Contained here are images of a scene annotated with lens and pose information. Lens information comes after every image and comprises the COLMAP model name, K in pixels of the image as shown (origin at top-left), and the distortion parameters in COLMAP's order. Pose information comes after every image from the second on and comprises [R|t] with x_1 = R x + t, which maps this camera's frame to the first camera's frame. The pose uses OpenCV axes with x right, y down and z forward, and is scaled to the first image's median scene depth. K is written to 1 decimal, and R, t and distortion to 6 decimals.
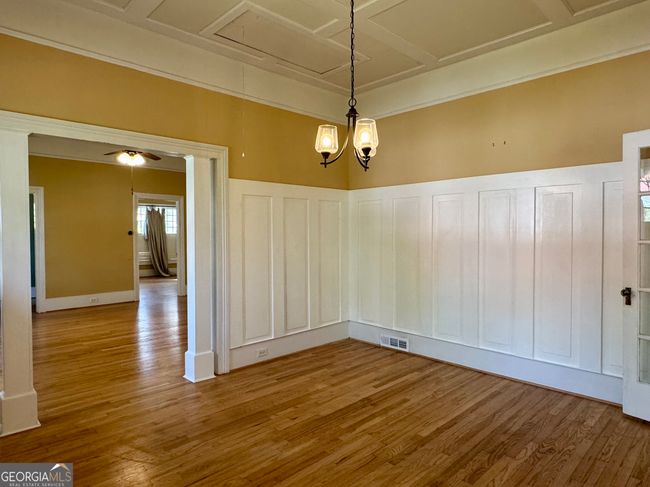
lens RADIAL K [[405.8, 0, 324.3], [0, 405.8, 245.4], [0, 0, 1]] dist [-0.002074, 0.000804]
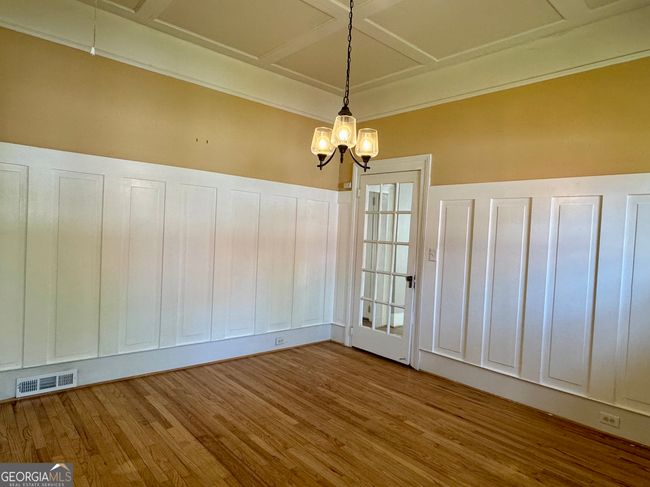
lens RADIAL K [[405.8, 0, 324.4], [0, 405.8, 241.2], [0, 0, 1]] dist [-0.002074, 0.000804]
pose [[0.046235, -0.016752, 0.998790, -0.664848], [-0.022341, 0.999592, 0.017800, -0.024420], [-0.998681, -0.023136, 0.045842, 0.726867]]
